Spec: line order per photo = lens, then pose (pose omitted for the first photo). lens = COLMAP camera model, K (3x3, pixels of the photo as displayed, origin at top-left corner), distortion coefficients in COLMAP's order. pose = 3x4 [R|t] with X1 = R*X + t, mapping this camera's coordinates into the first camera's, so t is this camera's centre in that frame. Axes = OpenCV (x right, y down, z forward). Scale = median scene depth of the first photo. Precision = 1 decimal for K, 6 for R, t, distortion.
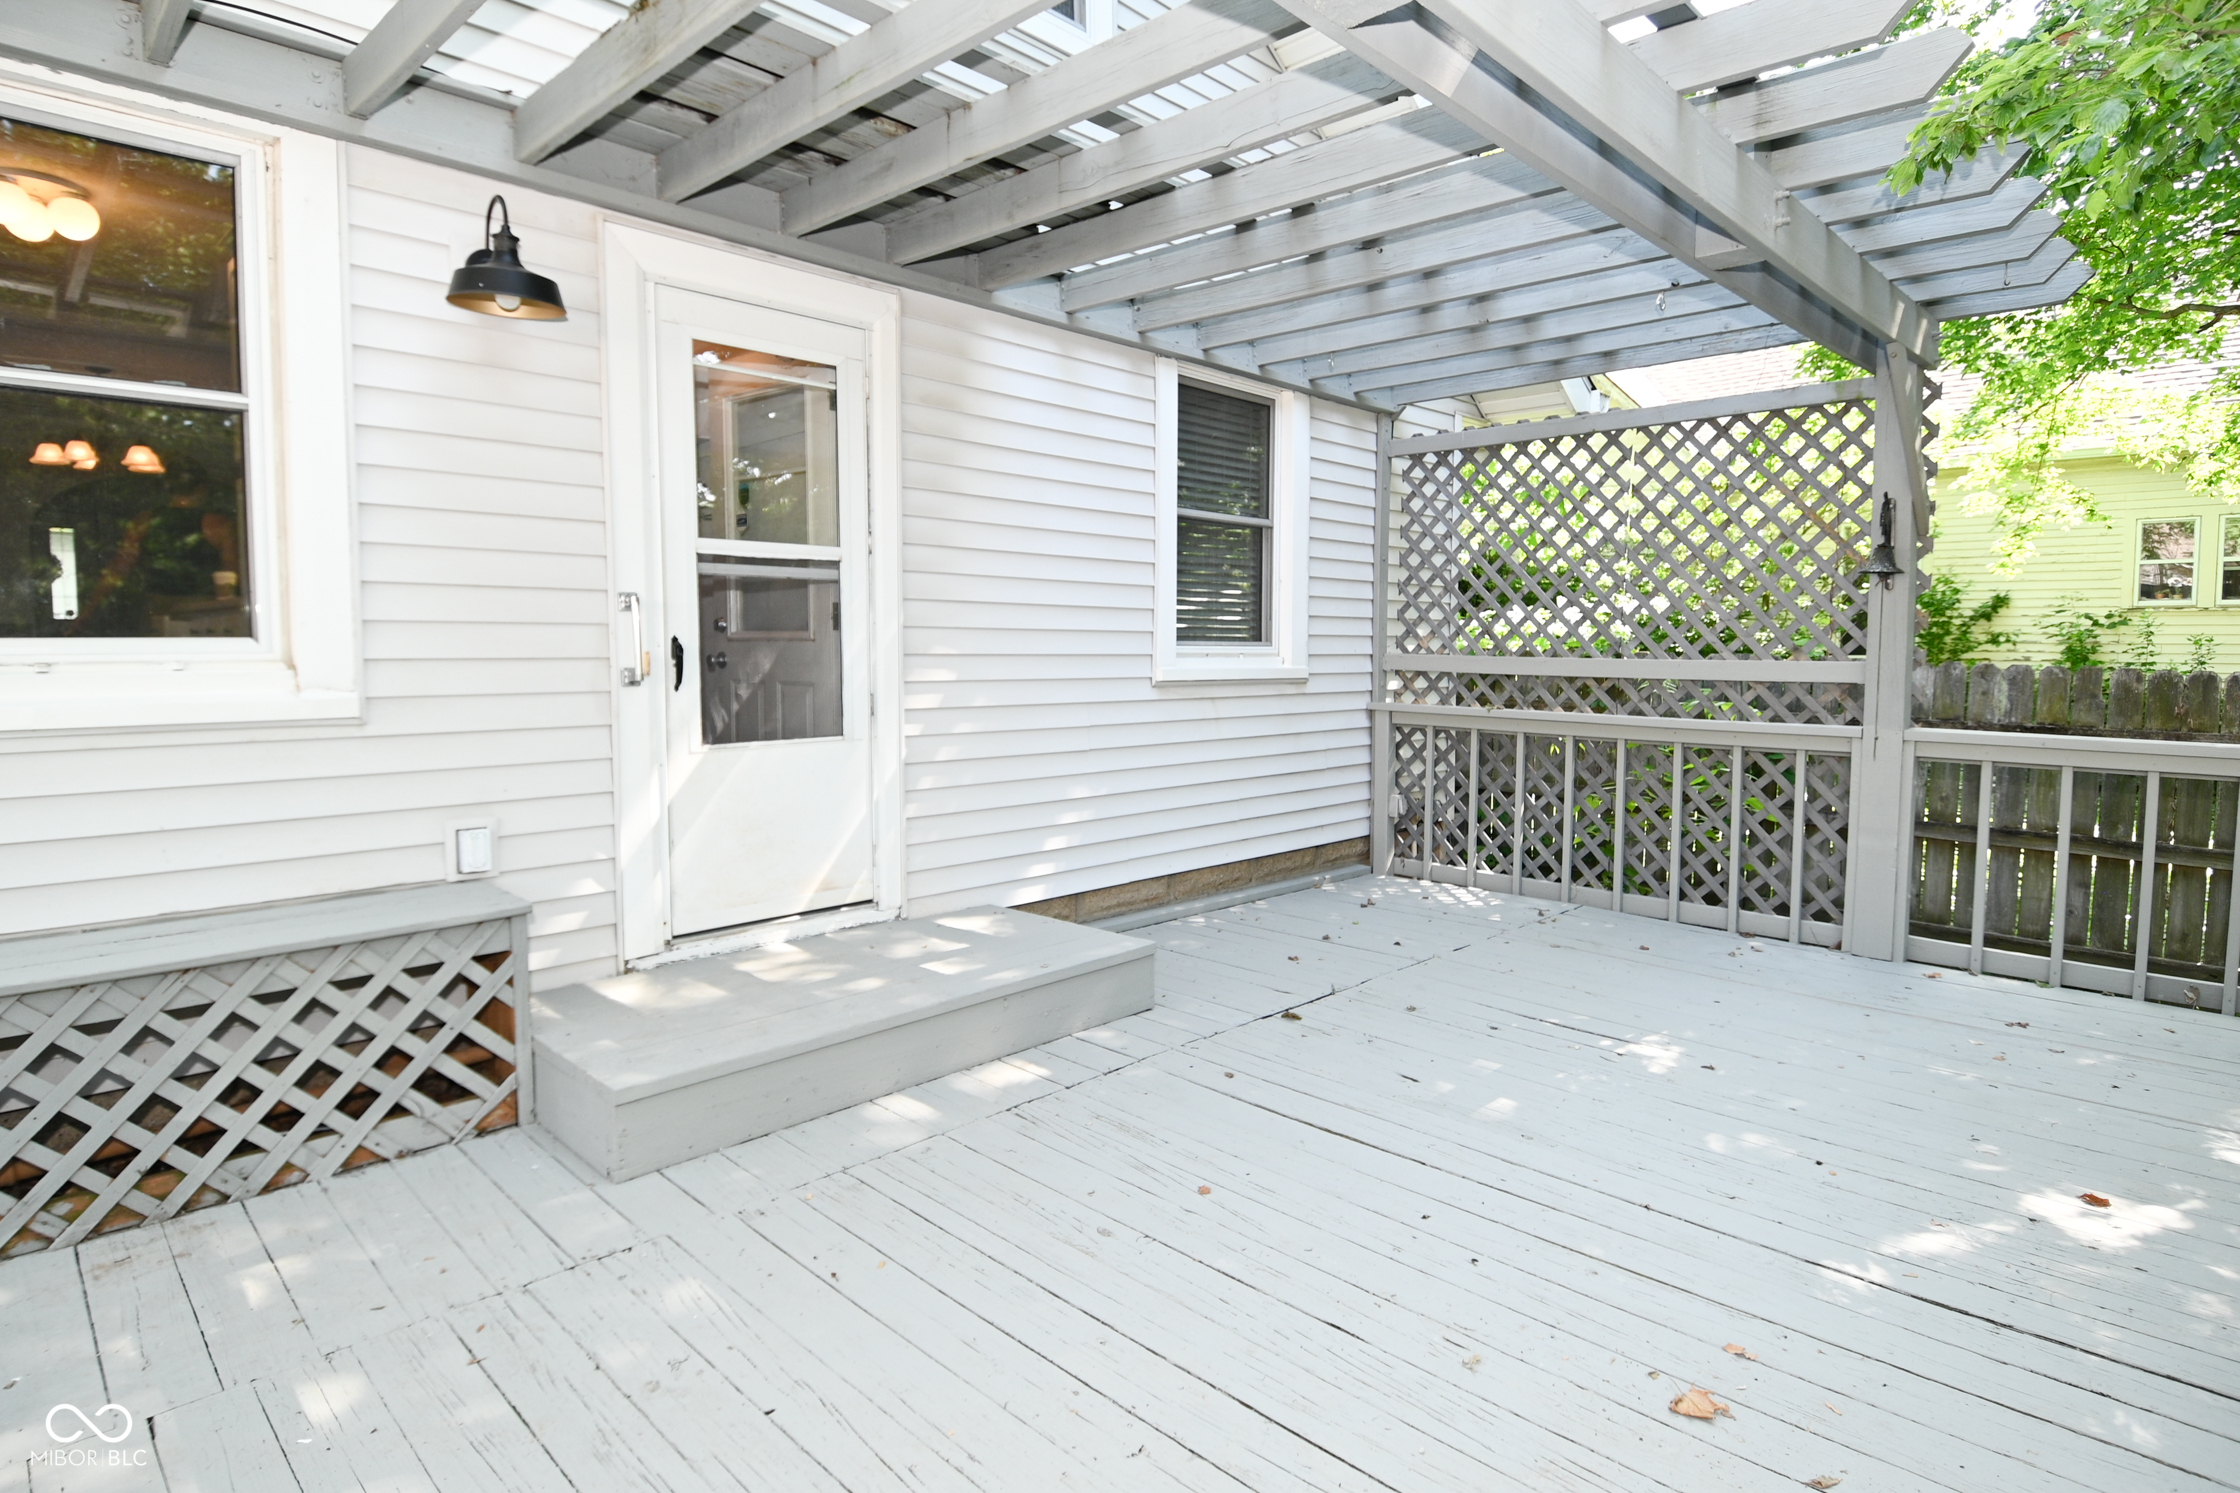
lens RADIAL K [[1170.3, 0, 1118.5], [0, 1170.3, 728.4], [0, 0, 1]] dist [0.004093, -0.019175]
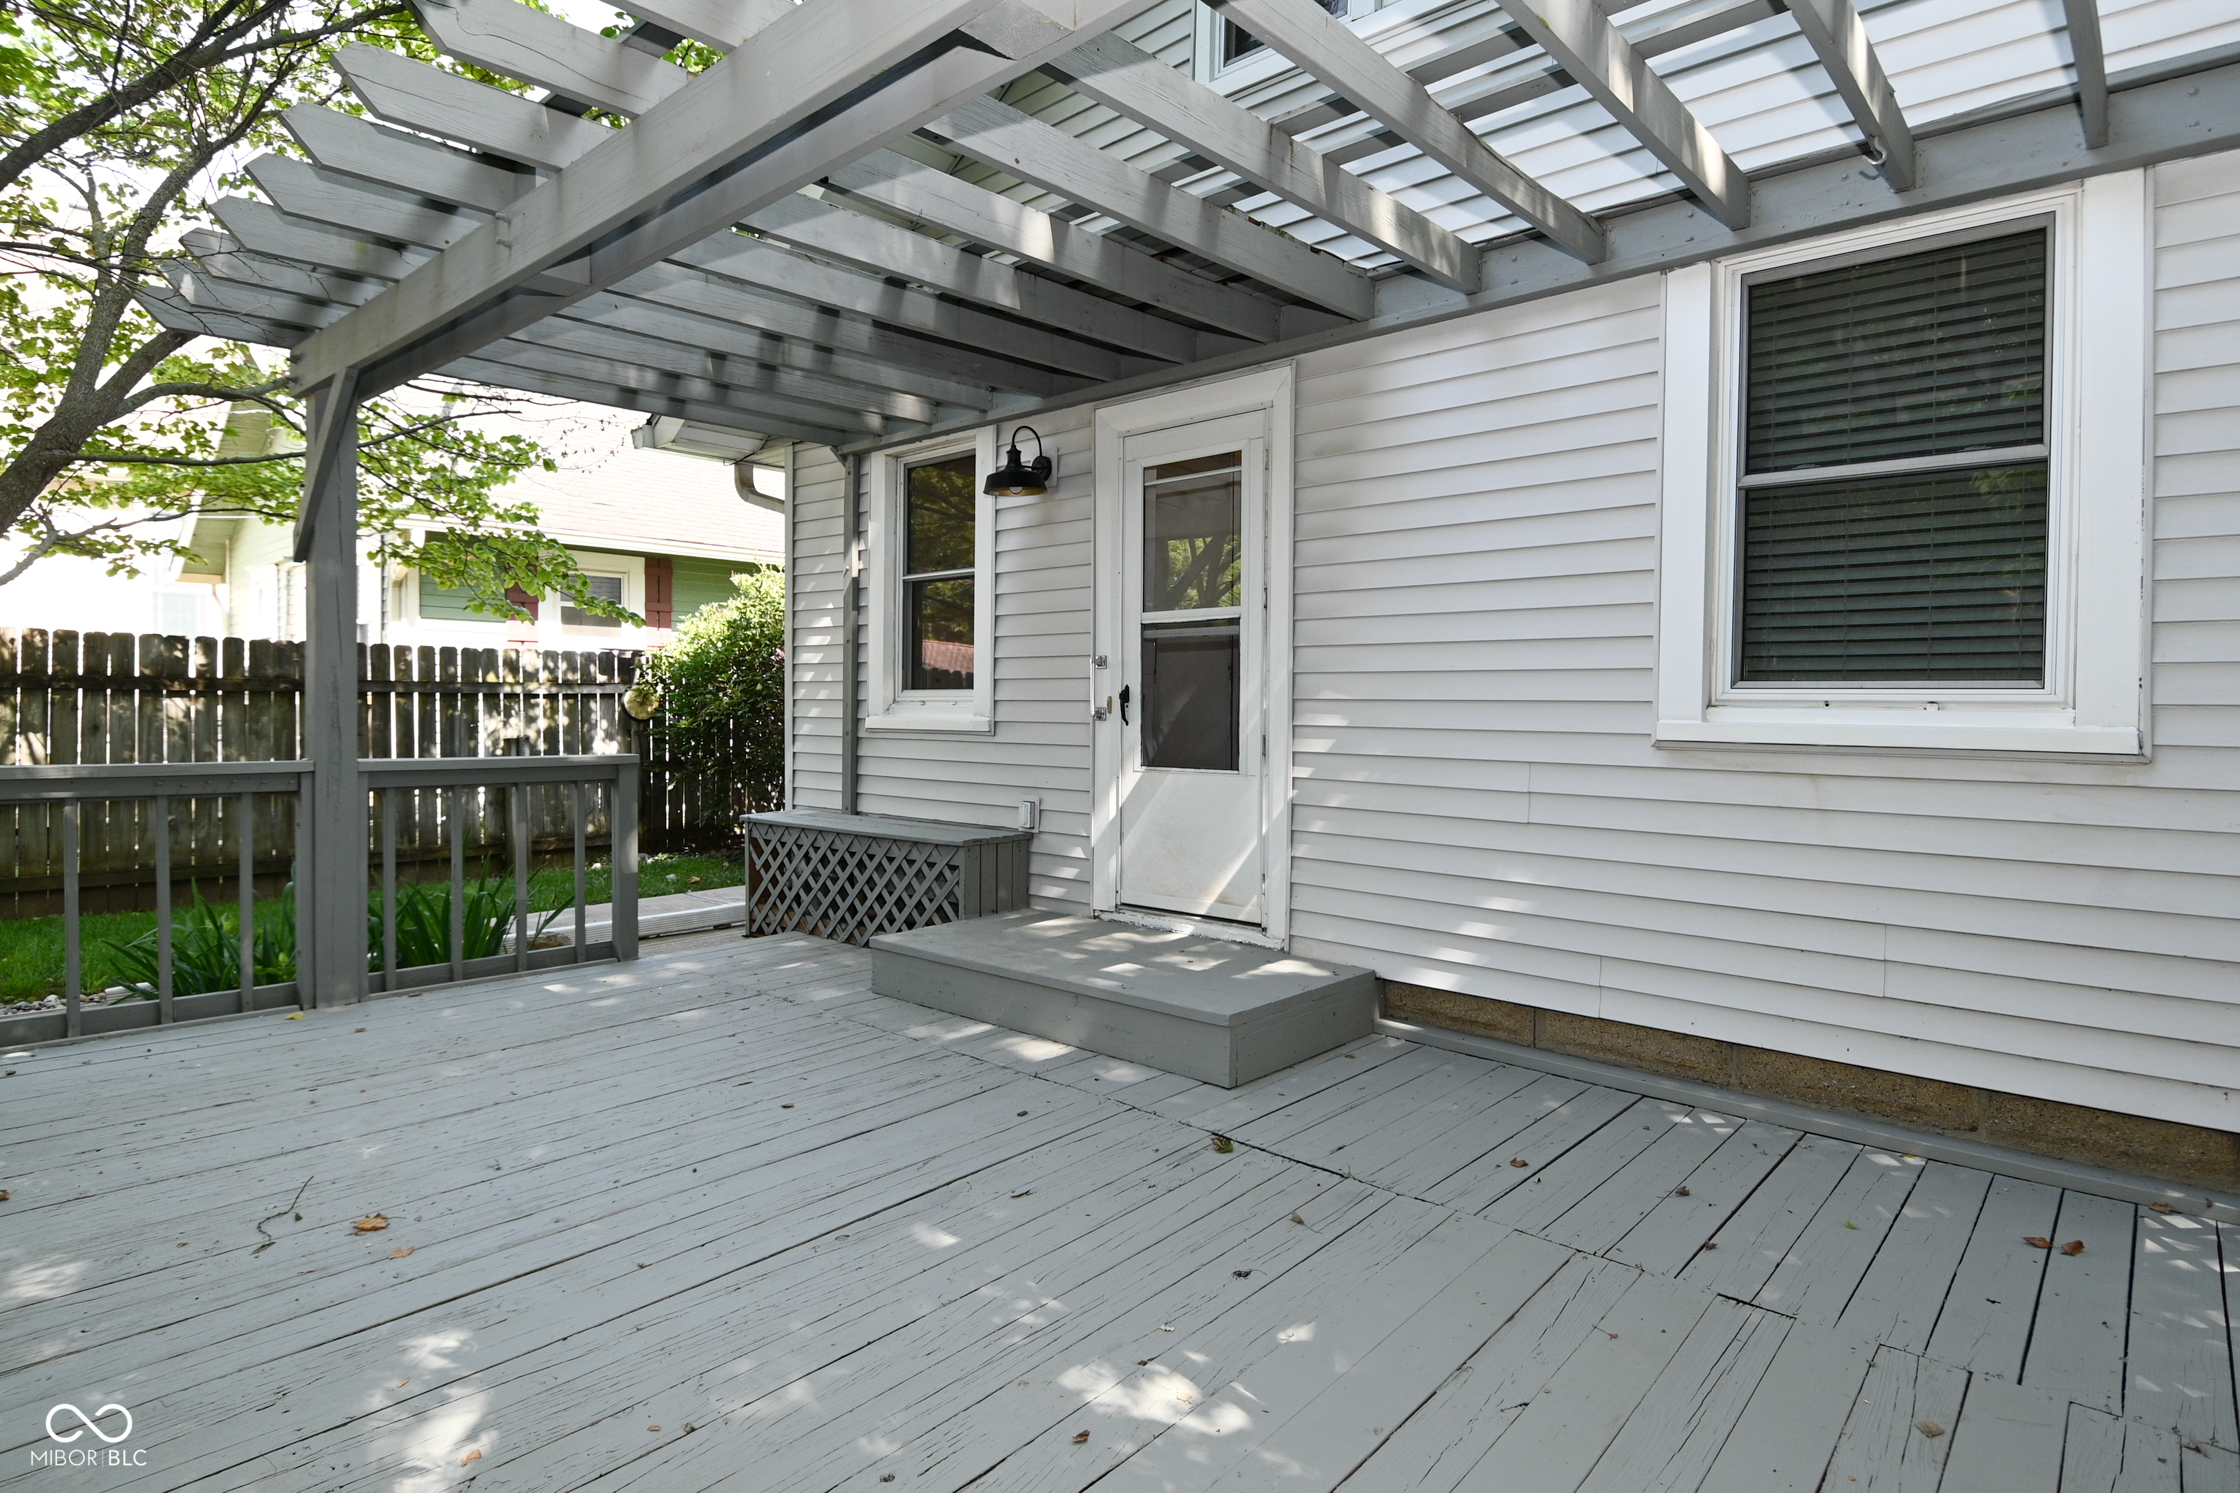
lens RADIAL K [[1170.3, 0, 1118.5], [0, 1170.3, 728.4], [0, 0, 1]] dist [0.004093, -0.019175]
pose [[0.038415, 0.020907, -0.999043, 0.910073], [-0.072359, 0.997215, 0.018086, -0.047678], [0.996639, 0.071595, 0.039821, 0.850257]]
